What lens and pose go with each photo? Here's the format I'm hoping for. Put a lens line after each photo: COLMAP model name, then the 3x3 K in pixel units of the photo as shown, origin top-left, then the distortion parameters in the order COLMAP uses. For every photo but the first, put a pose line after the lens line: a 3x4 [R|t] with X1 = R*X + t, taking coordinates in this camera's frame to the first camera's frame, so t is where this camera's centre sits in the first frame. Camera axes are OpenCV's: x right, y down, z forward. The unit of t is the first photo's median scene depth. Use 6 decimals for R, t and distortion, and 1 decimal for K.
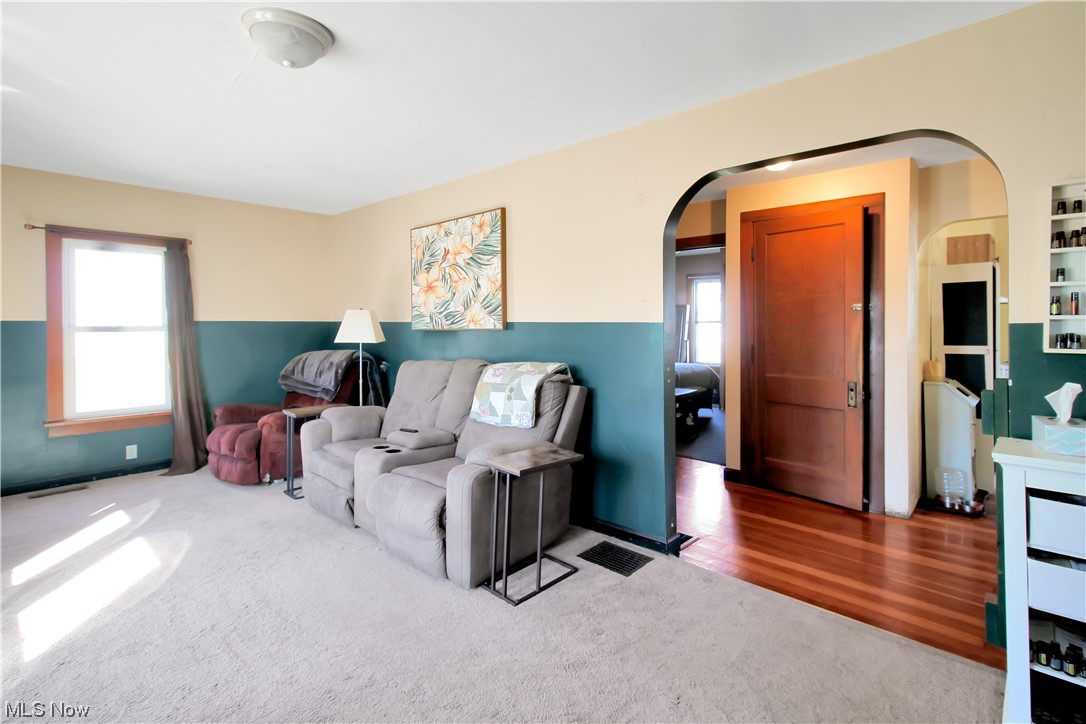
lens RADIAL K [[522.2, 0, 566.6], [0, 522.2, 330.7], [0, 0, 1]] dist [0.001915, 0.000898]
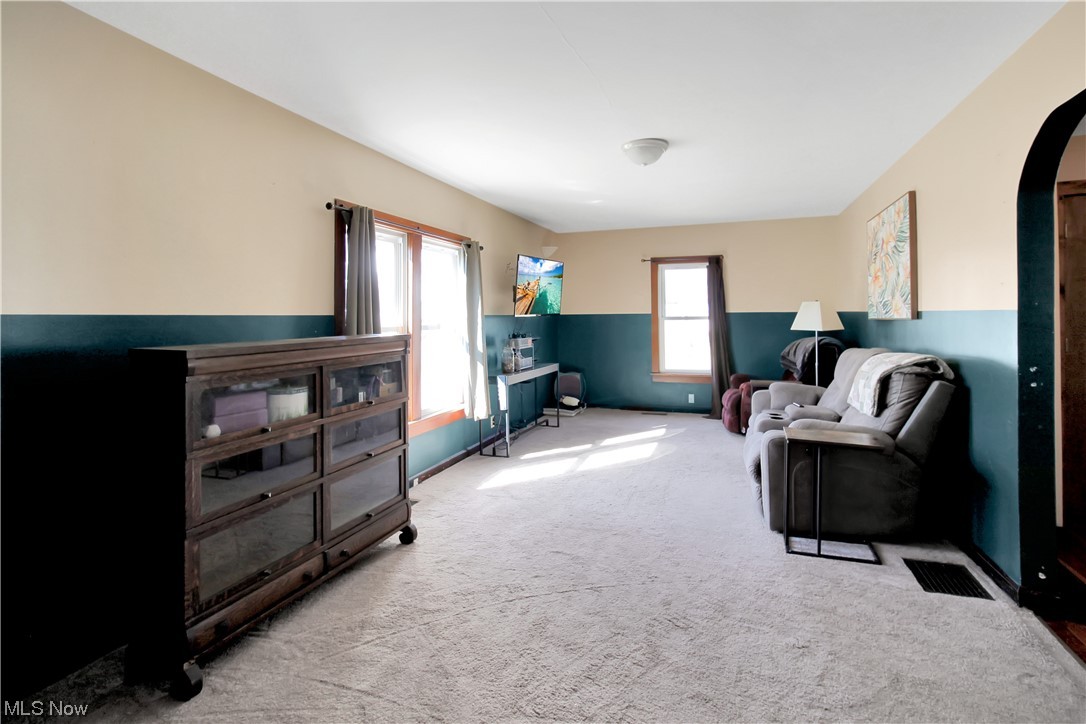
lens RADIAL K [[528.4, 0, 547.7], [0, 528.4, 310.1], [0, 0, 1]] dist [0.003785, 0.000396]
pose [[0.378786, -0.013878, -0.925380, 0.514748], [-0.004072, 0.999853, -0.016662, 0.000379], [0.925475, 0.010080, 0.378674, 0.025675]]
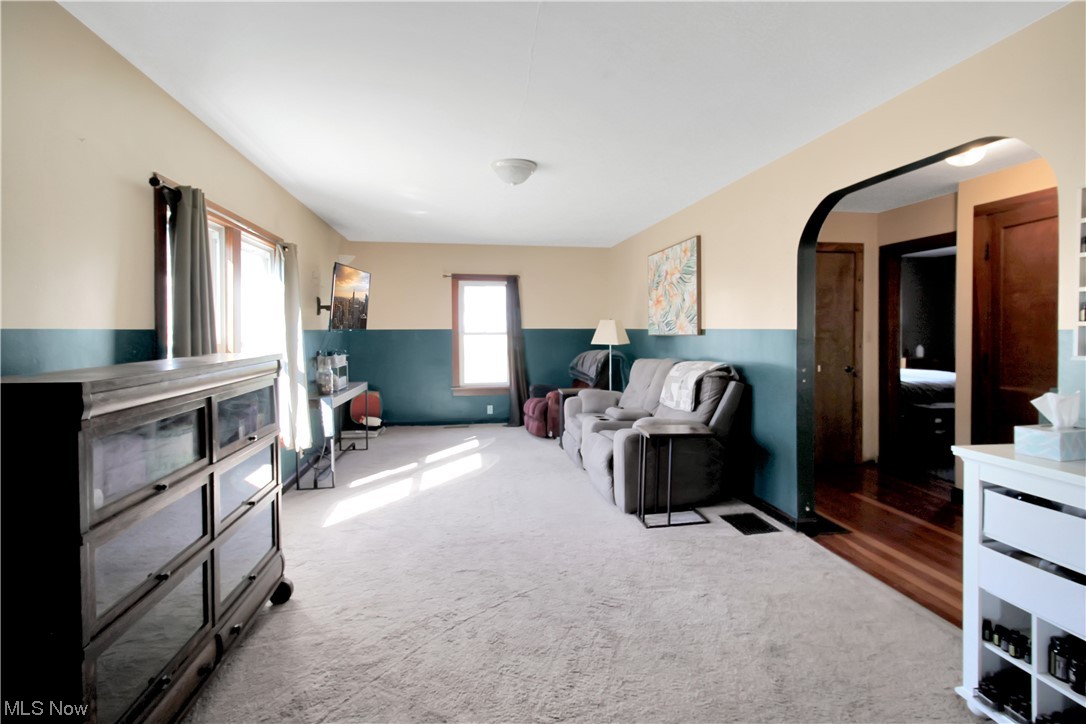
lens RADIAL K [[518.8, 0, 553.2], [0, 518.8, 341.5], [0, 0, 1]] dist [0.000646, -0.000738]
pose [[0.789768, 0.011546, -0.613297, 0.358114], [-0.005253, 0.999913, 0.012060, 0.000391], [0.613383, -0.006303, 0.789760, -0.173276]]
